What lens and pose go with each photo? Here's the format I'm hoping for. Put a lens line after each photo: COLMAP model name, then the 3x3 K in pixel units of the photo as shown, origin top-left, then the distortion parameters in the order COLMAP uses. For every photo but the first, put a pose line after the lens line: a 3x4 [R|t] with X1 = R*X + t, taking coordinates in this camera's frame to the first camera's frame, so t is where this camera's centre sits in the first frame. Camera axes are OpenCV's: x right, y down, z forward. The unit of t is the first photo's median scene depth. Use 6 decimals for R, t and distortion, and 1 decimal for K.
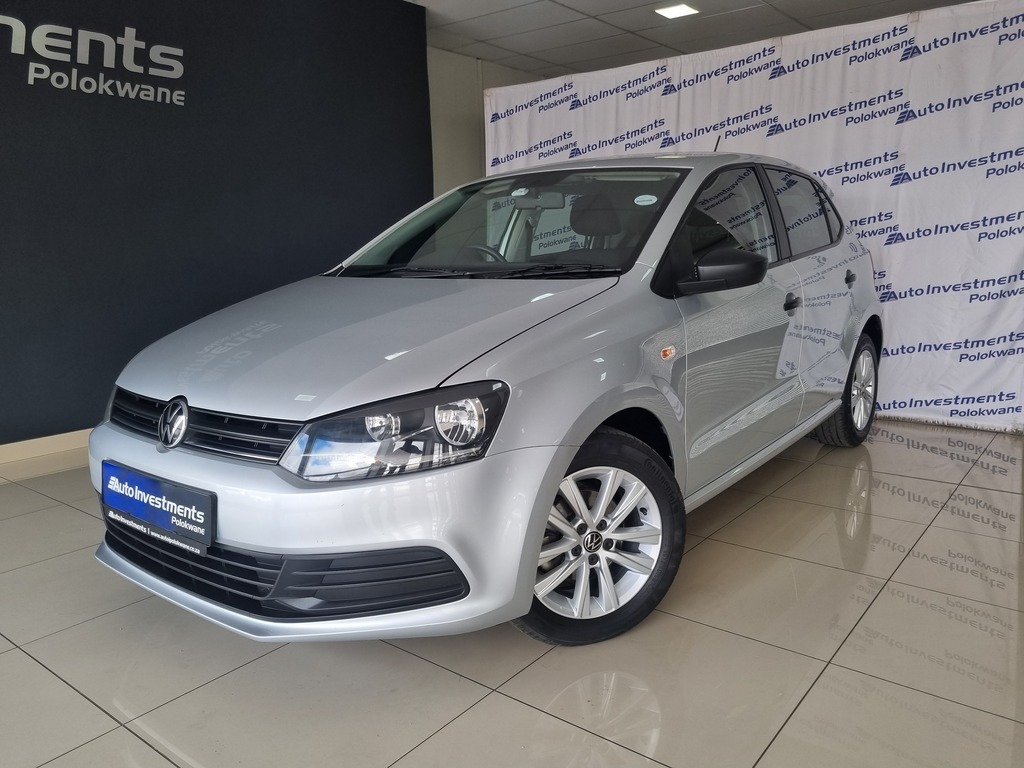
lens RADIAL K [[768.5, 0, 517.9], [0, 768.5, 382.7], [0, 0, 1]] dist [0.055267, -0.040108]
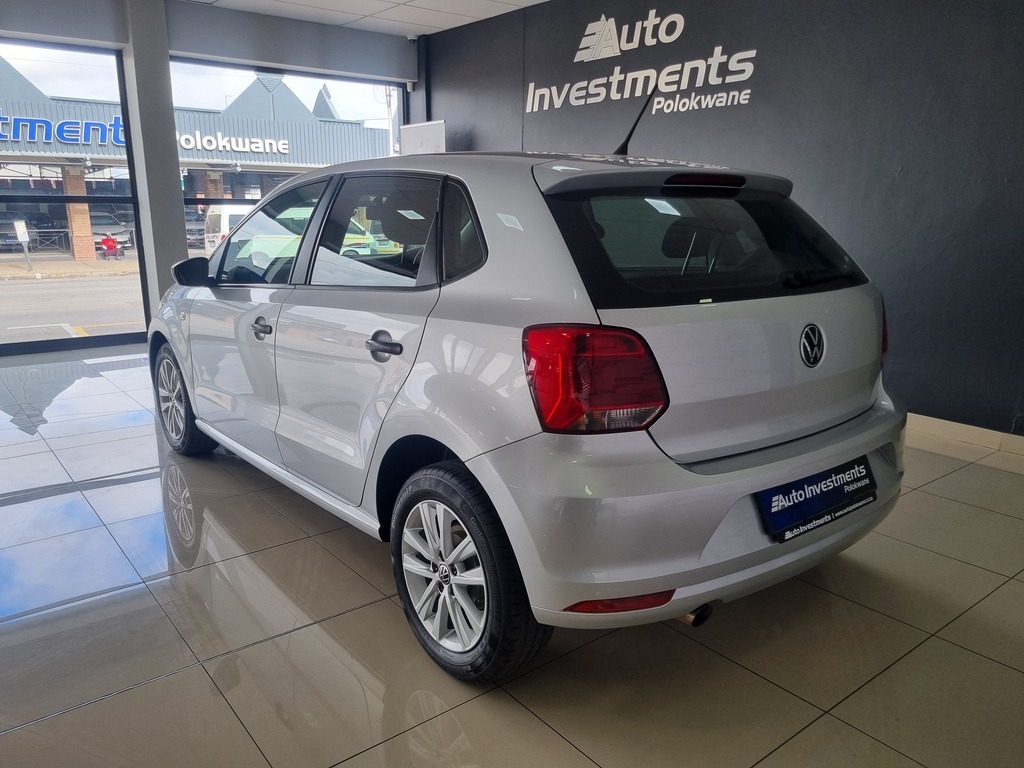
lens RADIAL K [[768.5, 0, 509.0], [0, 768.5, 388.2], [0, 0, 1]] dist [0.055267, -0.040108]
pose [[-0.236499, 0.245457, -0.940116, 0.852768], [-0.169898, 0.942211, 0.288744, -0.255749], [0.956662, 0.228012, -0.181130, 1.051261]]
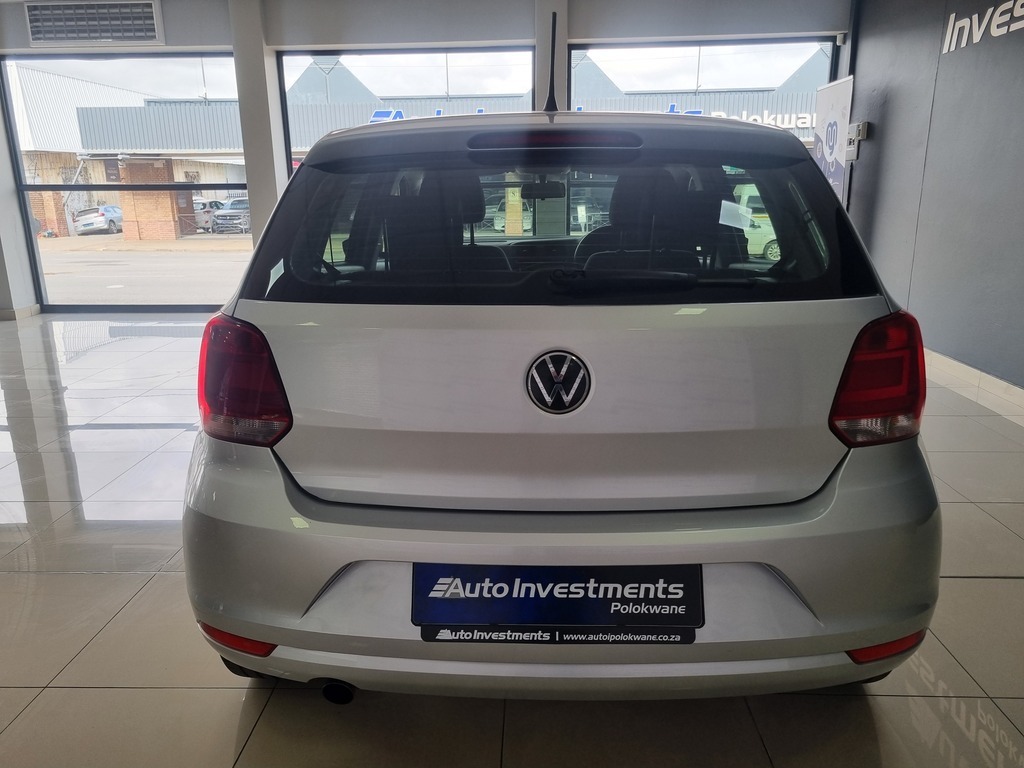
lens RADIAL K [[768.5, 0, 503.0], [0, 768.5, 395.9], [0, 0, 1]] dist [0.055267, -0.040108]
pose [[-0.810598, 0.183421, -0.556137, 0.550236], [-0.073842, 0.910086, 0.407787, -0.298019], [0.580929, 0.371618, -0.724170, 1.359314]]
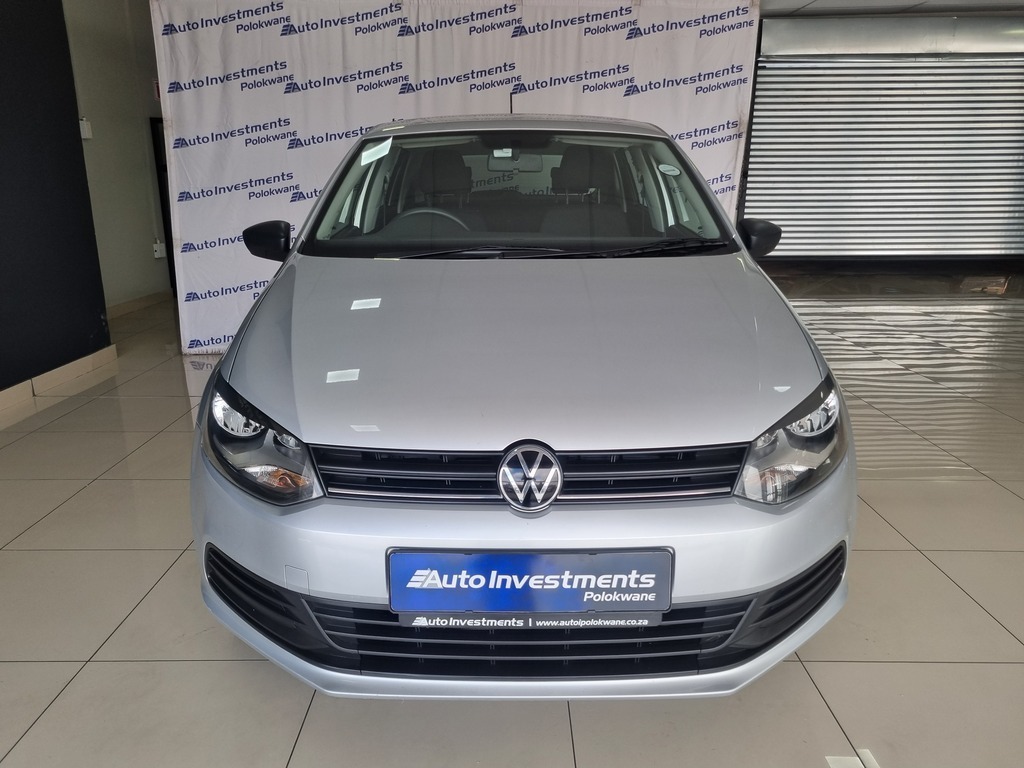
lens RADIAL K [[768.5, 0, 513.3], [0, 768.5, 394.0], [0, 0, 1]] dist [0.055267, -0.040108]
pose [[0.783270, -0.146799, 0.604101, -0.407707], [0.091338, 0.988350, 0.121745, -0.054383], [-0.614935, -0.040182, 0.787553, 0.191784]]
